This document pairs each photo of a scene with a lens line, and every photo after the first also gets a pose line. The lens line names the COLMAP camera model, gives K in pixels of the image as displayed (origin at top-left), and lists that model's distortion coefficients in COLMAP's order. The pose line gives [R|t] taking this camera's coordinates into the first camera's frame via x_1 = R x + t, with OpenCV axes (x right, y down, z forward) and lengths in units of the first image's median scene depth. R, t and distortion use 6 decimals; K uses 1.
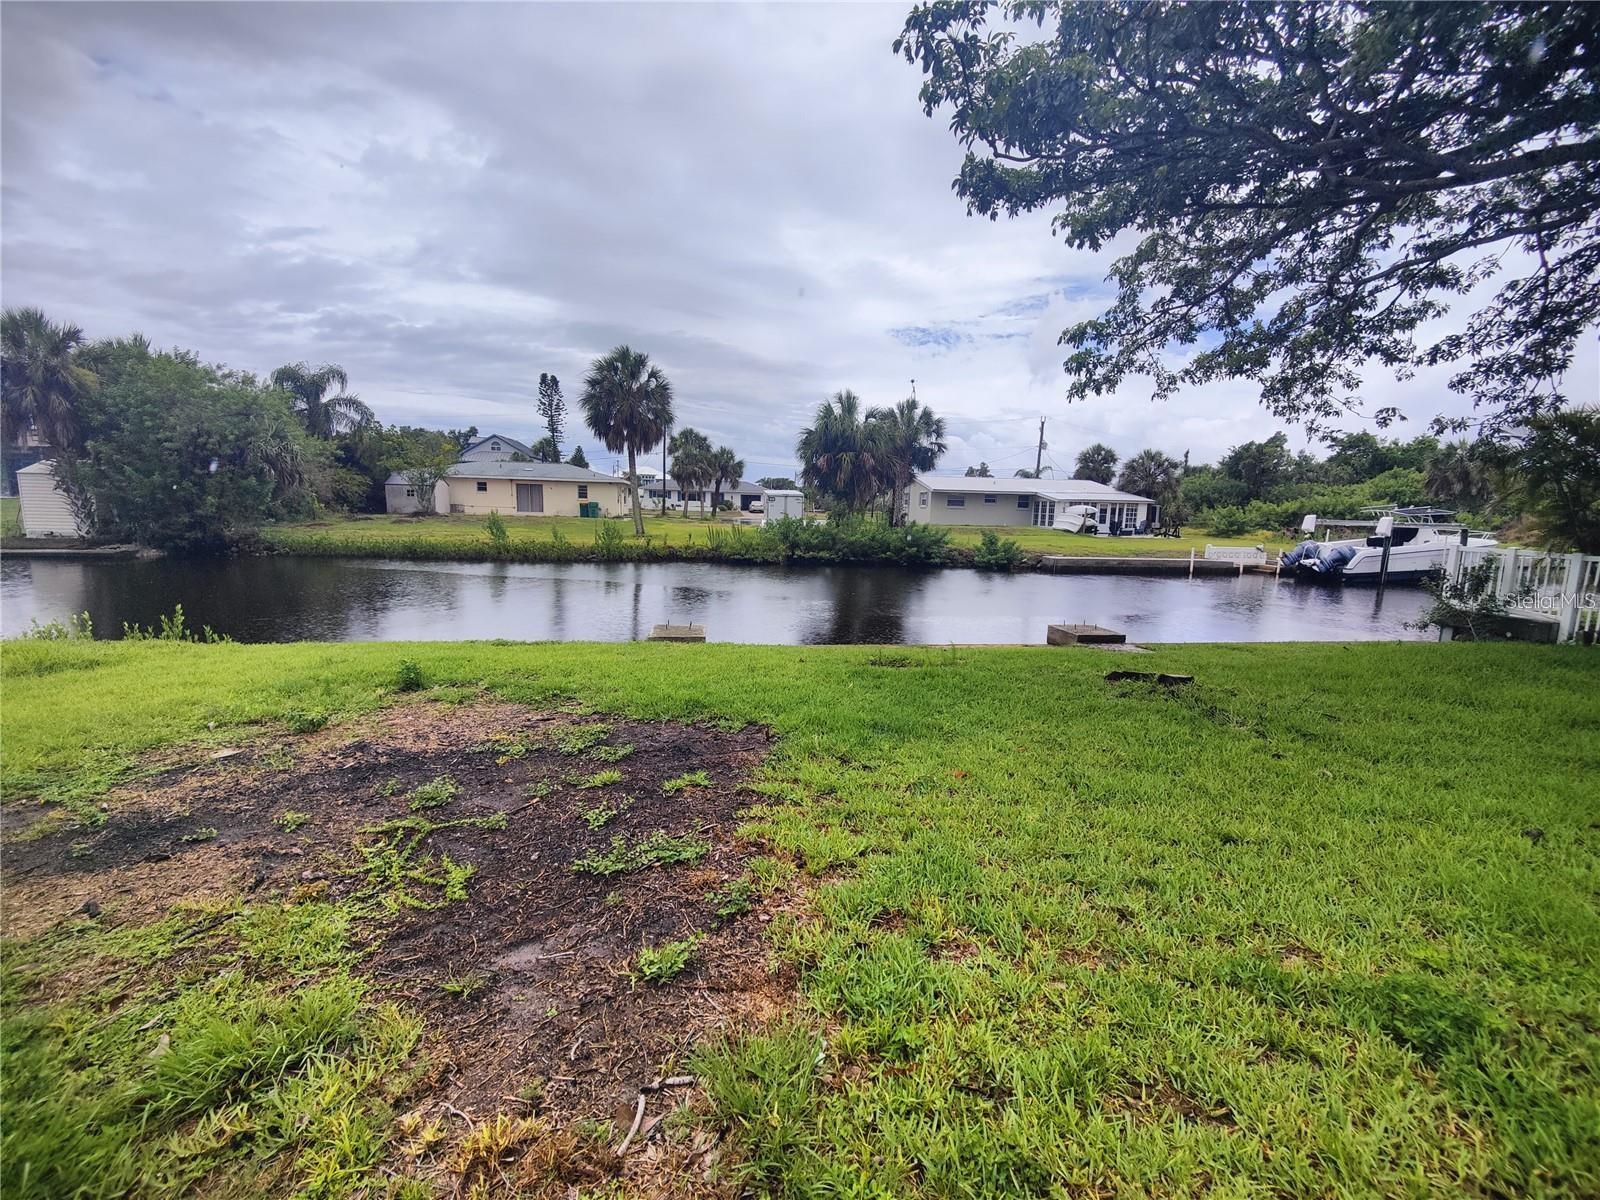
lens RADIAL K [[691.9, 0, 800.0], [0, 691.9, 600.0], [0, 0, 1]] dist [0.039196, 0.000134]
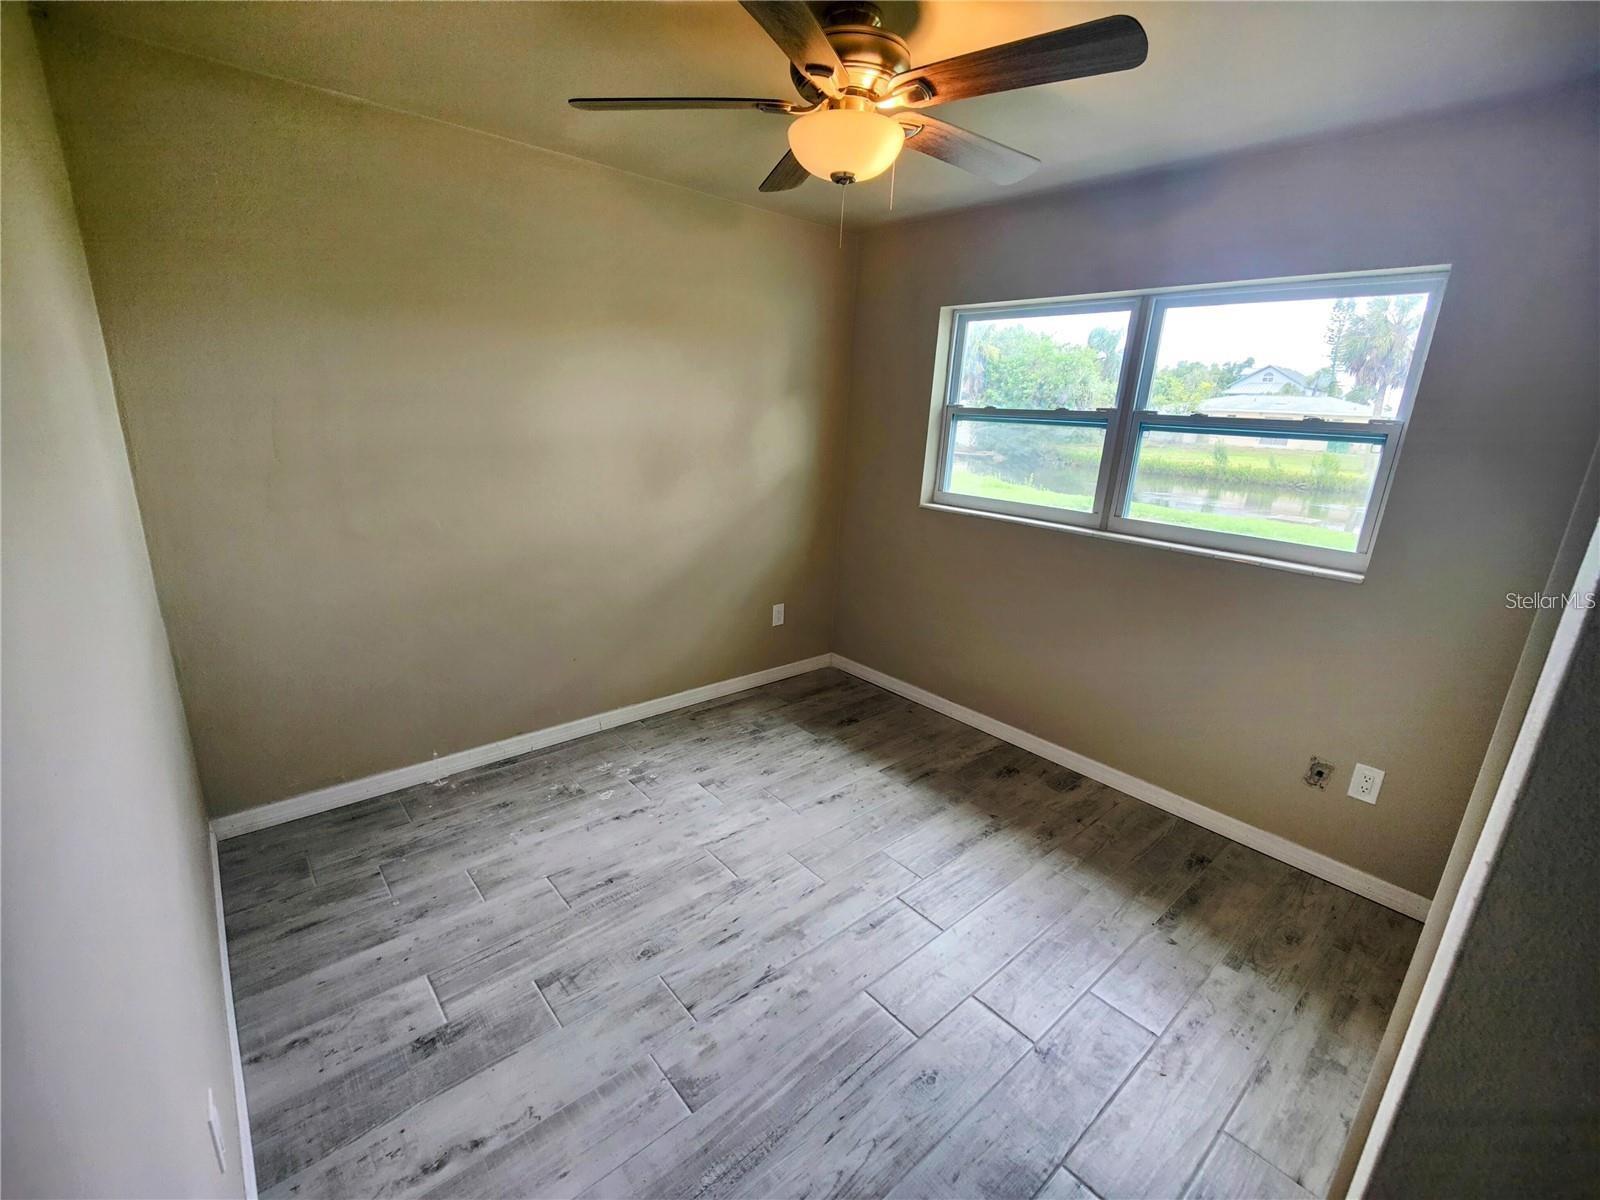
lens RADIAL K [[691.9, 0, 800.0], [0, 691.9, 600.0], [0, 0, 1]] dist [0.039196, 0.000134]
pose [[0.559759, 0.237432, -0.793912, 0.184224], [-0.164871, 0.970828, 0.174097, 0.050134], [0.812089, 0.033440, 0.582575, -0.295756]]
